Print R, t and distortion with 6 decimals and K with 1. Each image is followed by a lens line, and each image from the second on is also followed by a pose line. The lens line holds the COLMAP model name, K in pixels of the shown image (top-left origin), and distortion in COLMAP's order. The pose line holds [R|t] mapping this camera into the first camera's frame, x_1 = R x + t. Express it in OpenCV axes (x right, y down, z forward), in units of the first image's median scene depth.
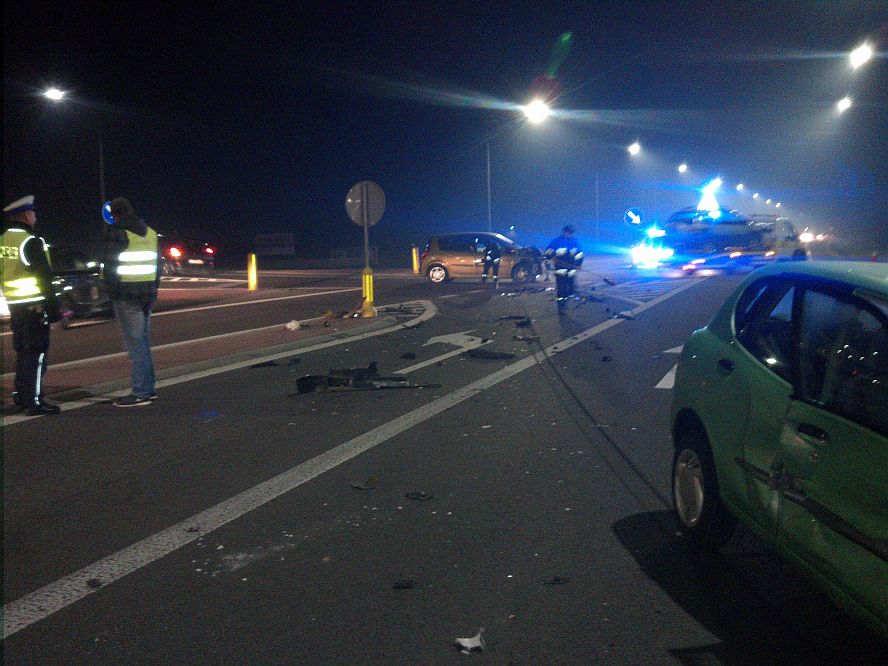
lens RADIAL K [[980.2, 0, 444.0], [0, 980.2, 333.0], [0, 0, 1]] dist [0.165304, -0.475544]
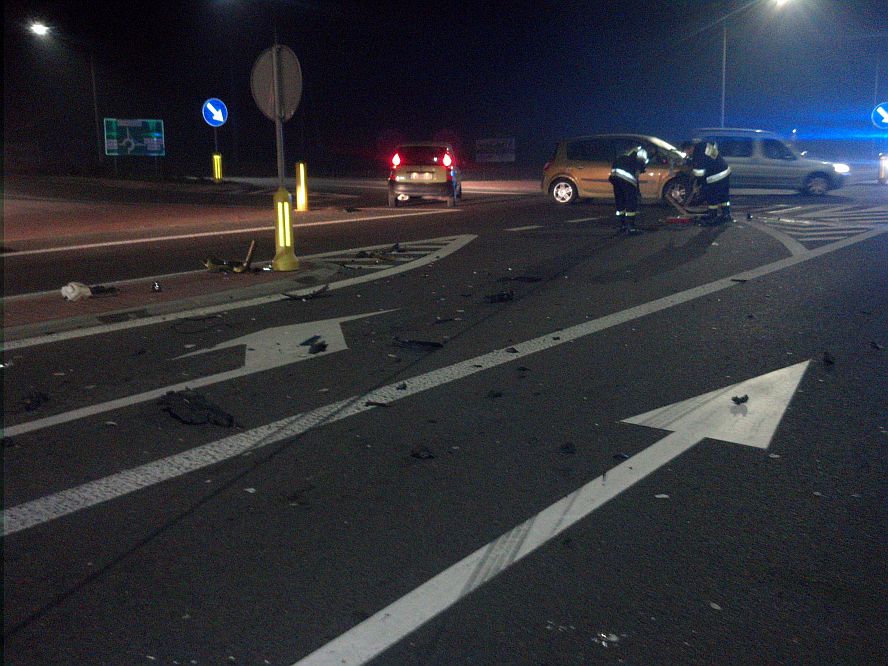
lens RADIAL K [[980.2, 0, 444.0], [0, 980.2, 333.0], [0, 0, 1]] dist [0.165304, -0.475544]
pose [[0.963358, 0.053776, -0.262774, 0.187237], [-0.029023, 0.994843, 0.097191, -0.040638], [0.266645, -0.086003, 0.959950, 0.428157]]
